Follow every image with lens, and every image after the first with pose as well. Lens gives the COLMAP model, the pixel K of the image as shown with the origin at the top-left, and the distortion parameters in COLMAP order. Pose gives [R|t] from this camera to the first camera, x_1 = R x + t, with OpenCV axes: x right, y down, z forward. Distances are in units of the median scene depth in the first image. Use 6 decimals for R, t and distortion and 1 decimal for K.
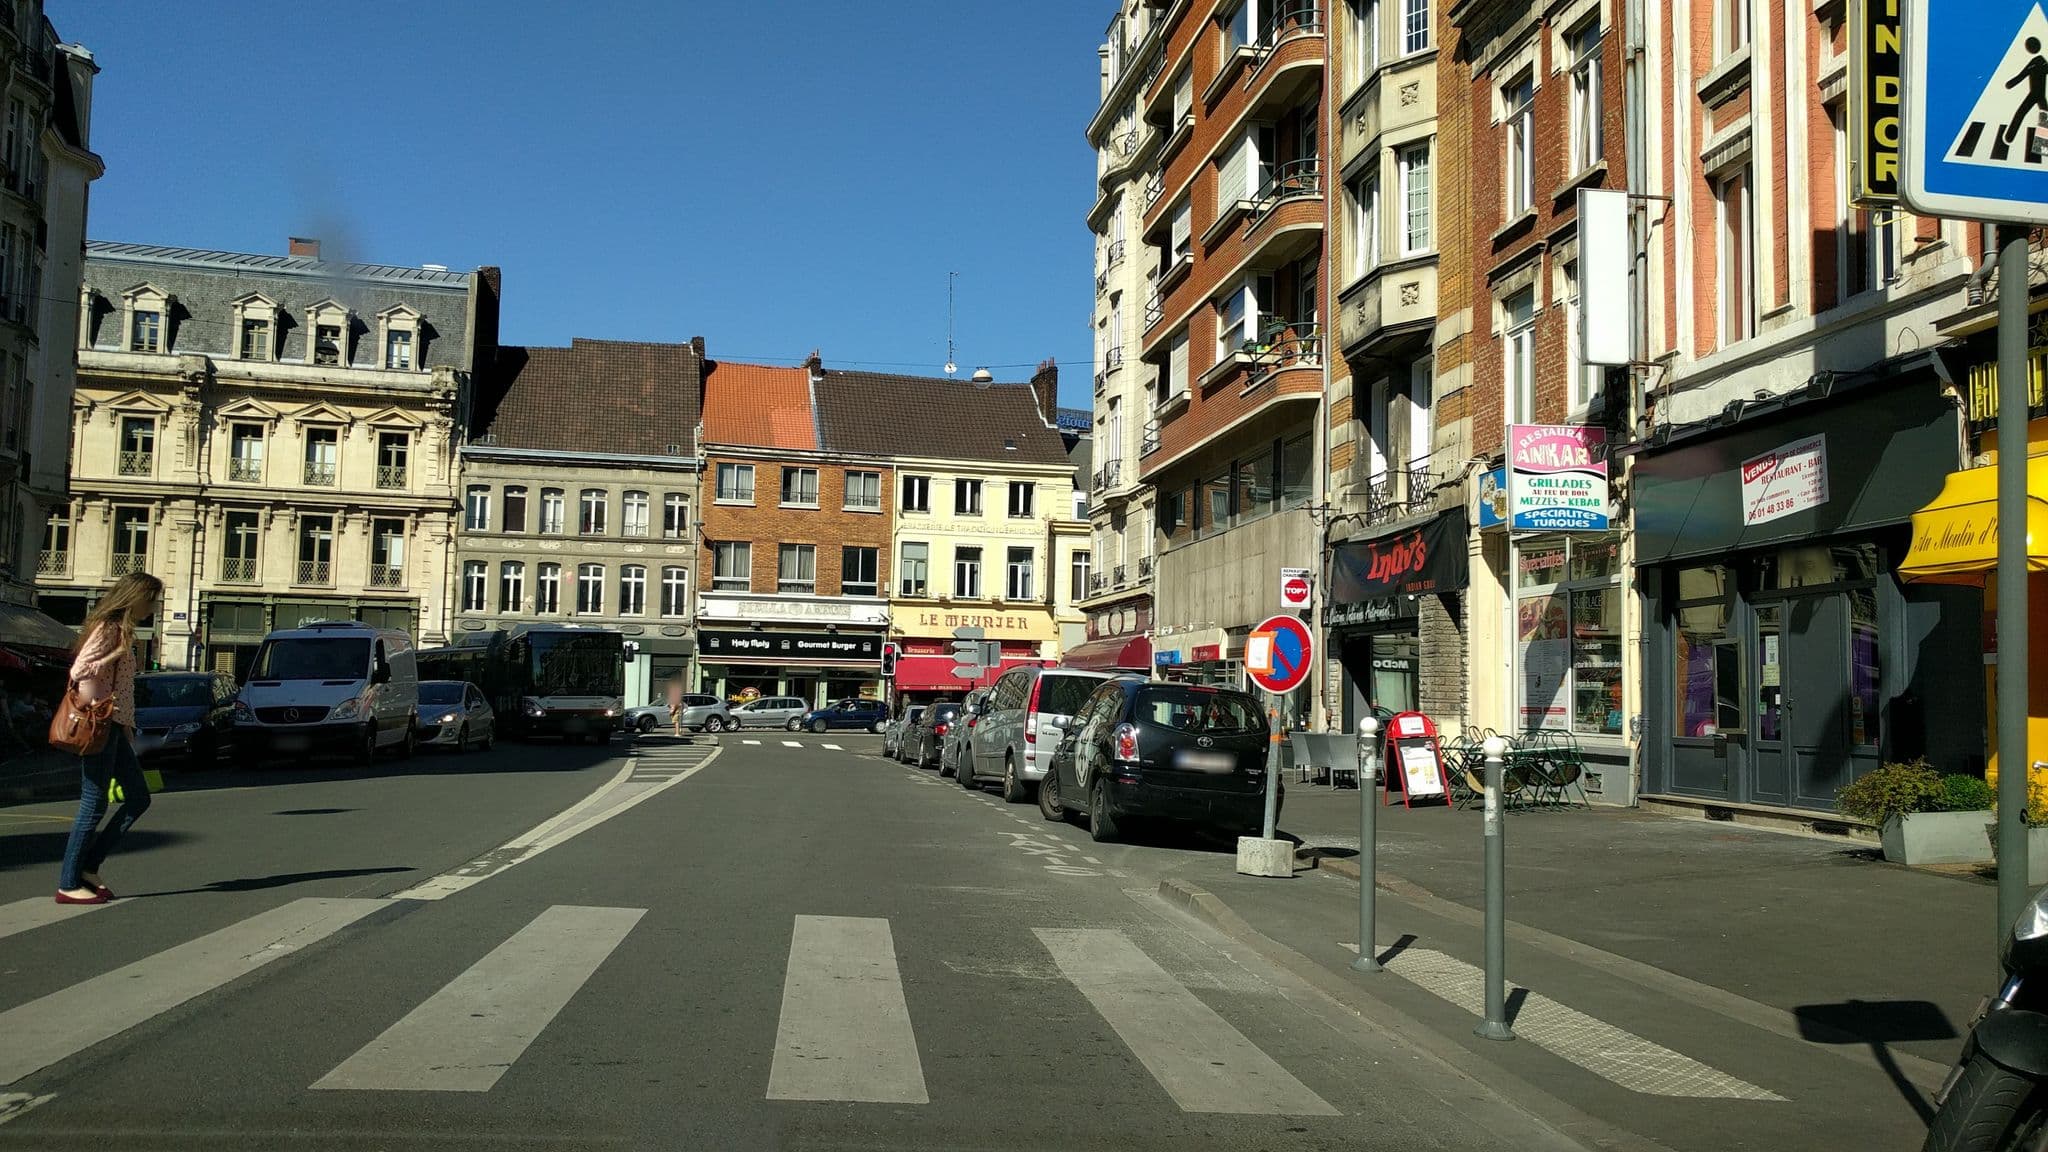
lens RADIAL K [[1510.0, 0, 1035.6], [0, 1510.0, 569.7], [0, 0, 1]] dist [0.005037, 0.008300]
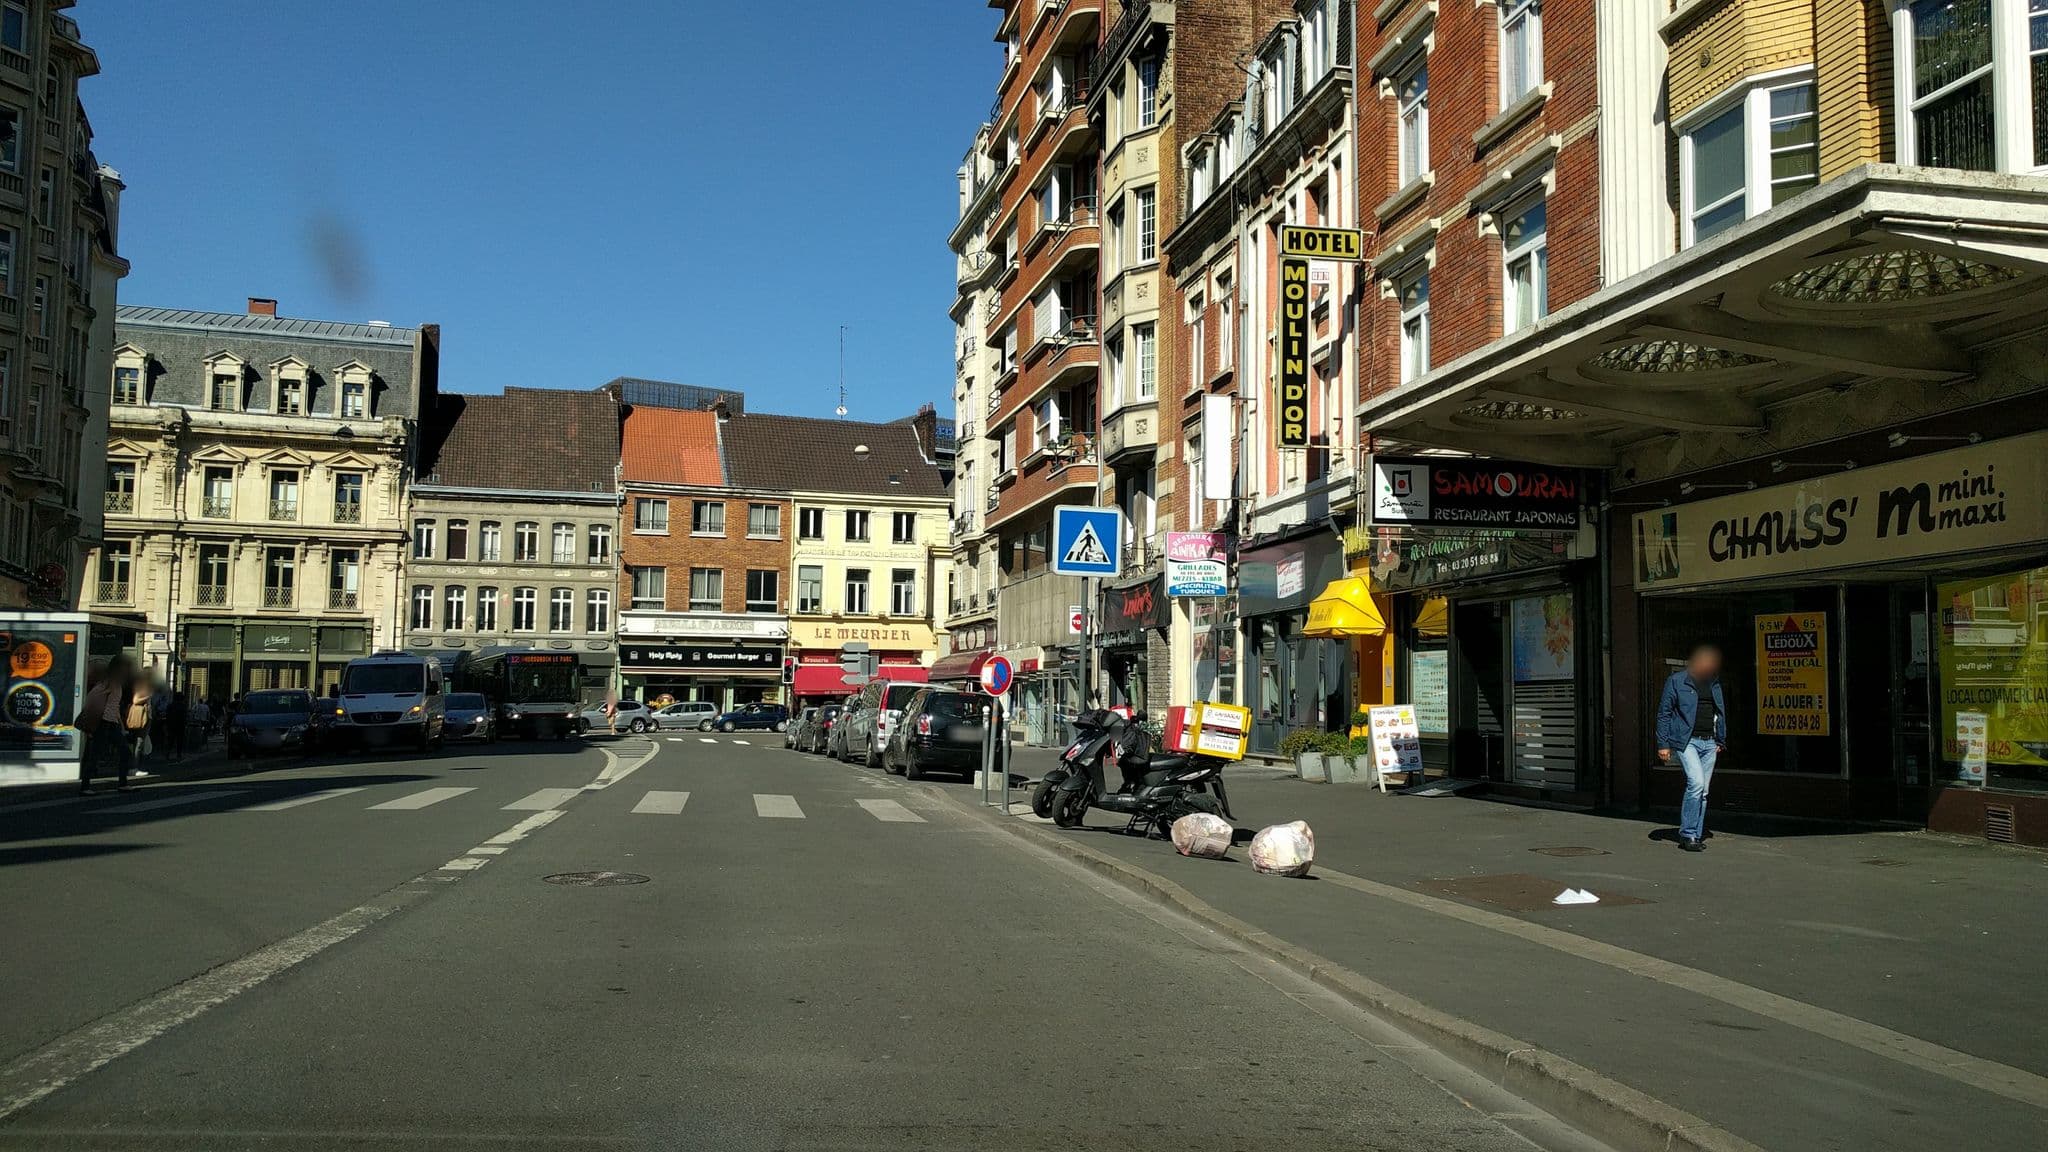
lens RADIAL K [[1510.0, 0, 1028.7], [0, 1510.0, 566.7], [0, 0, 1]] dist [0.005037, 0.008300]
pose [[0.998041, -0.005098, 0.062356, 0.015612], [0.005311, 0.999981, -0.003237, -0.014458], [-0.062338, 0.003562, 0.998049, -0.173467]]
